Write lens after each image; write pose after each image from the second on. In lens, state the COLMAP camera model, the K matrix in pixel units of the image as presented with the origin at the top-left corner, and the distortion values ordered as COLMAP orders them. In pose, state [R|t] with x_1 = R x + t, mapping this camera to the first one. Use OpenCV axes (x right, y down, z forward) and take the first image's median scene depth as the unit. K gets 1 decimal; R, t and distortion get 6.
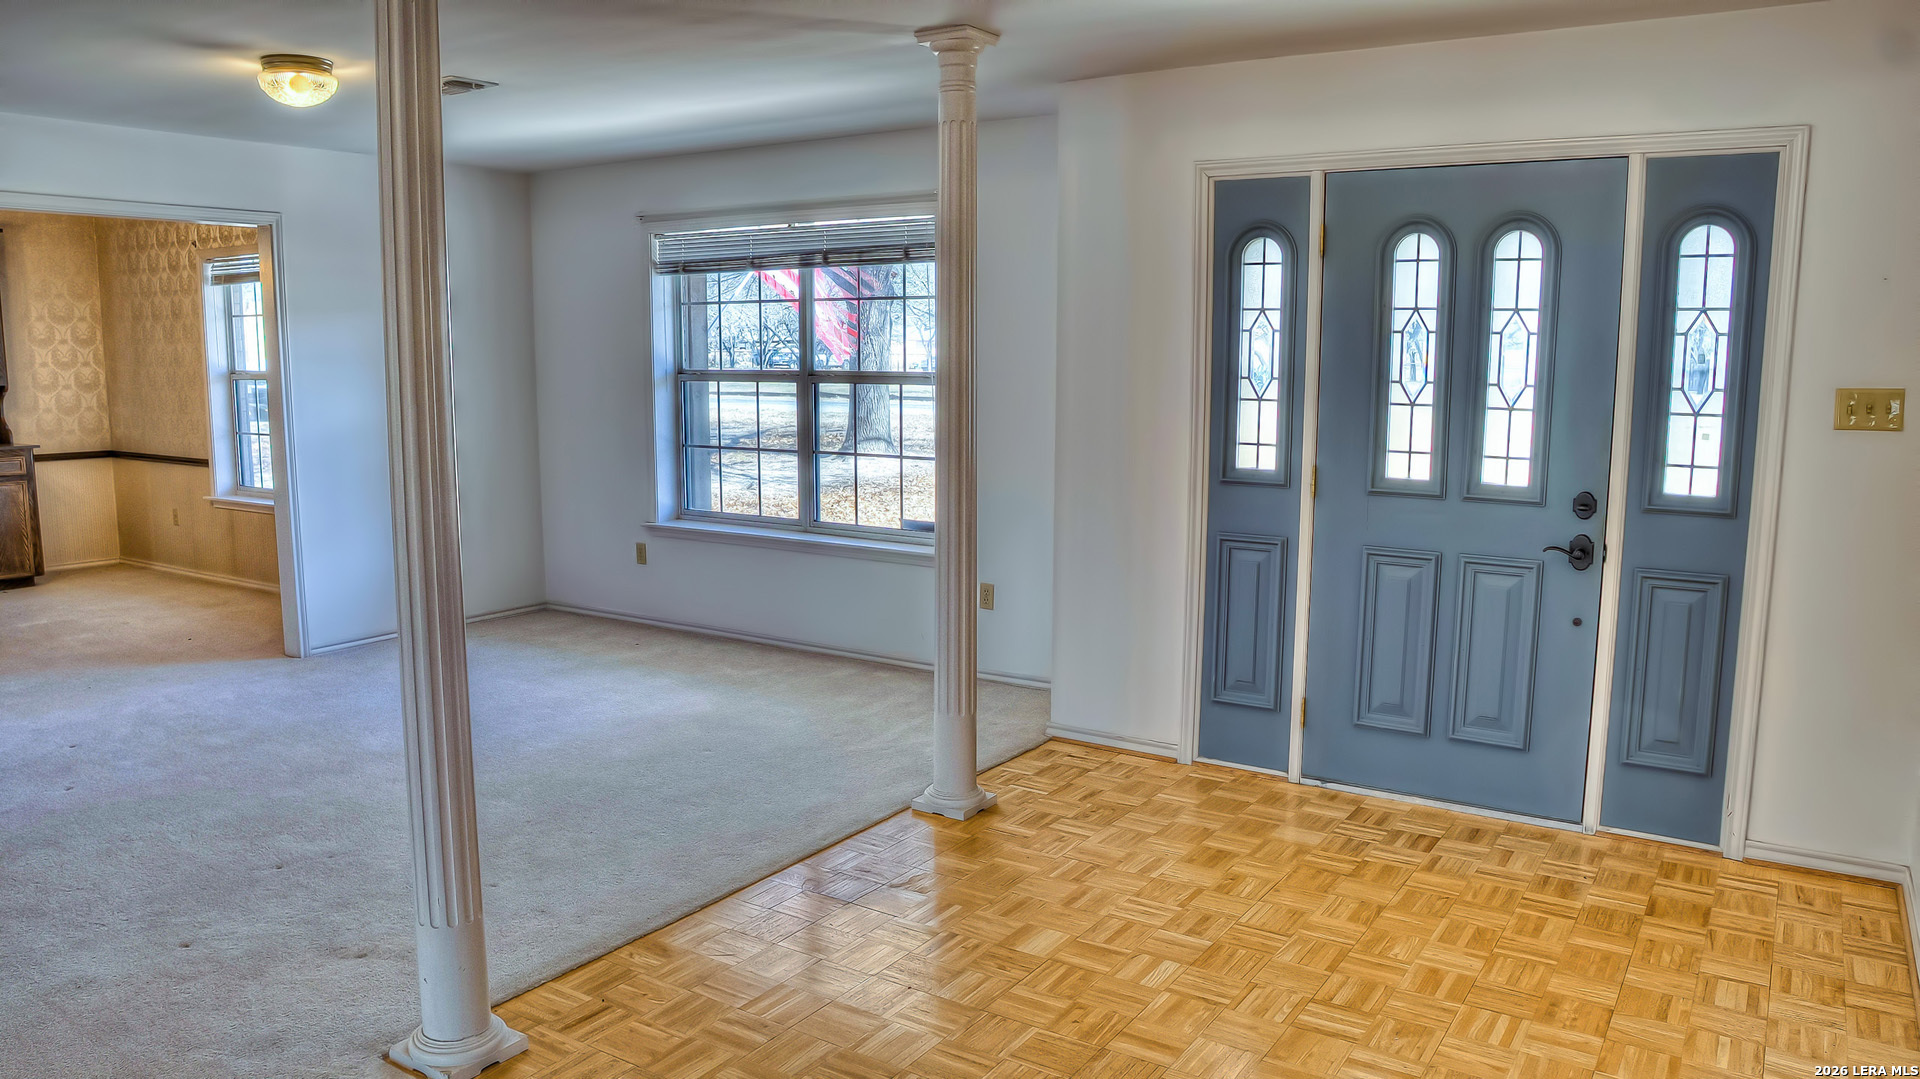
lens RADIAL K [[1321.5, 0, 960.0], [0, 1321.5, 539.5], [0, 0, 1]] dist [-0.114917, 0.070505]
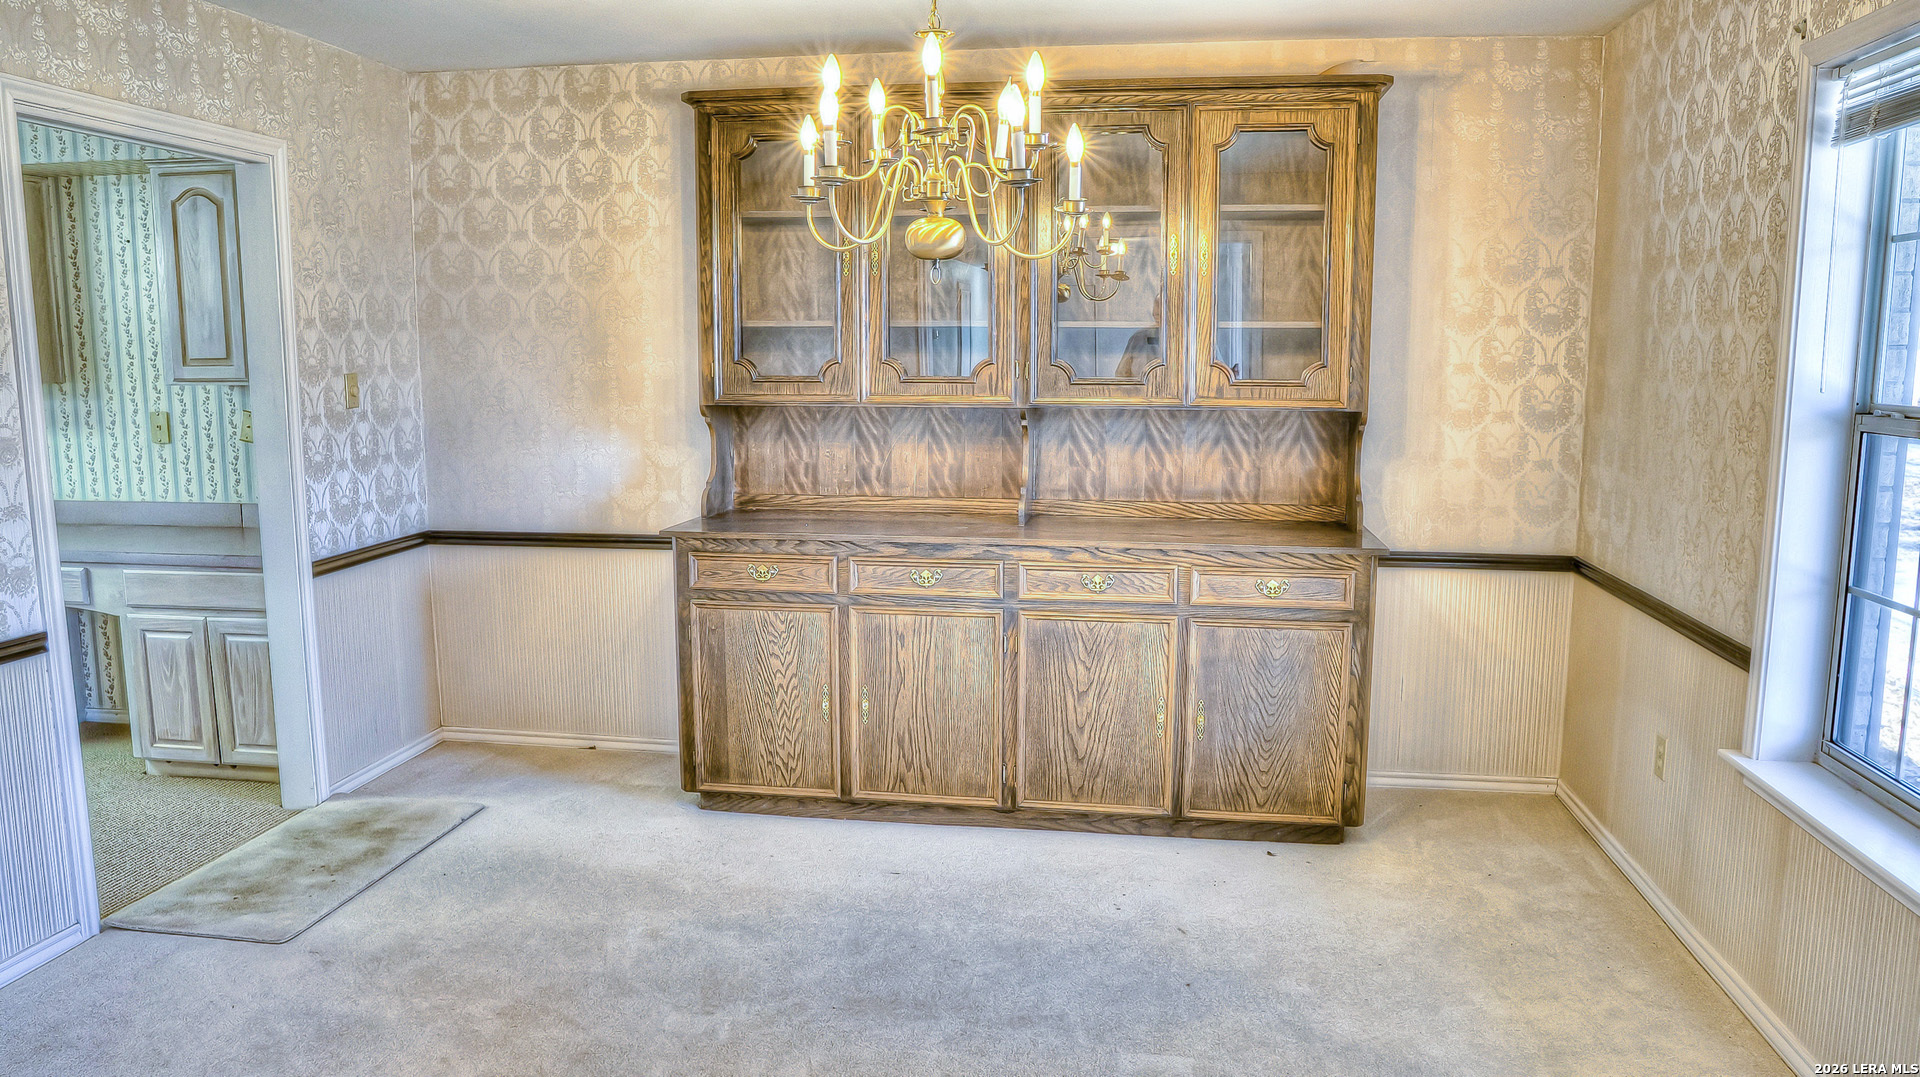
lens RADIAL K [[1321.5, 0, 960.0], [0, 1321.5, 538.5], [0, 0, 1]] dist [-0.114917, 0.070505]
pose [[0.398905, 0.128932, -0.907883, -0.345171], [-0.127368, 0.988259, 0.084384, -0.091644], [0.908104, 0.081974, 0.410643, 0.629995]]
